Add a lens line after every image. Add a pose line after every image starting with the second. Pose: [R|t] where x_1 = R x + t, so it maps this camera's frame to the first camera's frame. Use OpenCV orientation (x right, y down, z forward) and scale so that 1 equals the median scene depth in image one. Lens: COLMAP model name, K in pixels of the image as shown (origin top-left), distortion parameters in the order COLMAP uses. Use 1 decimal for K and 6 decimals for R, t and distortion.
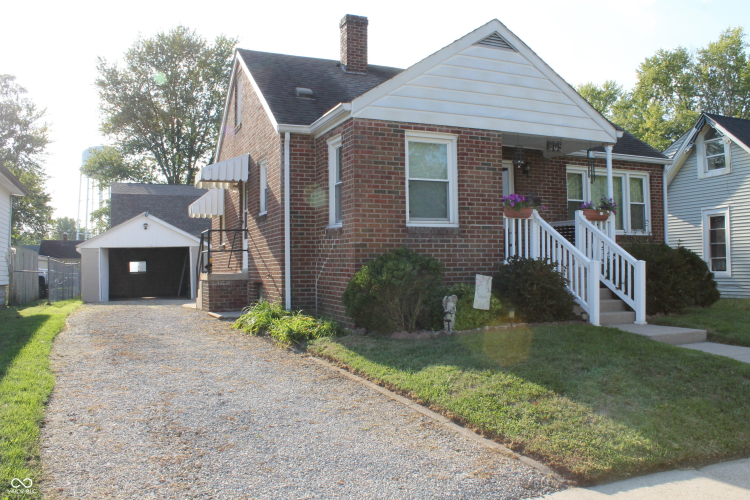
lens RADIAL K [[644.3, 0, 376.4], [0, 644.3, 265.2], [0, 0, 1]] dist [-0.169689, 0.177875]
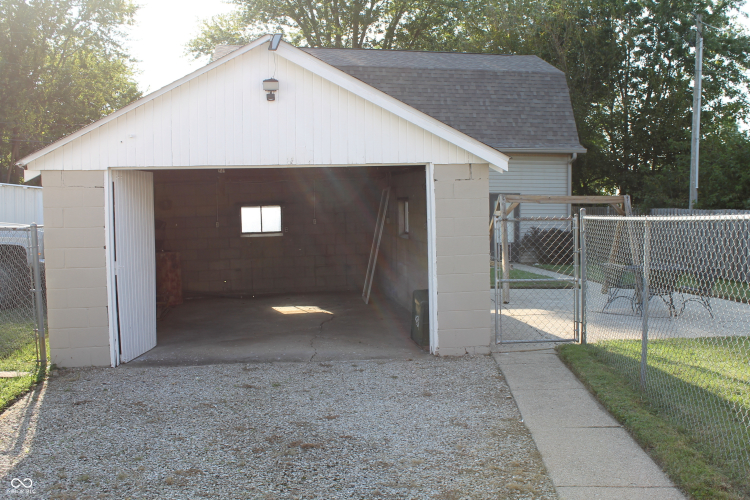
lens RADIAL K [[737.7, 0, 375.0], [0, 737.7, 250.0], [0, 0, 1]] dist [-0.115724, -0.002515]
pose [[0.972585, 0.019396, -0.231738, -0.137287], [-0.002038, 0.997188, 0.074908, -0.009265], [0.232539, -0.072382, 0.969890, 0.387935]]
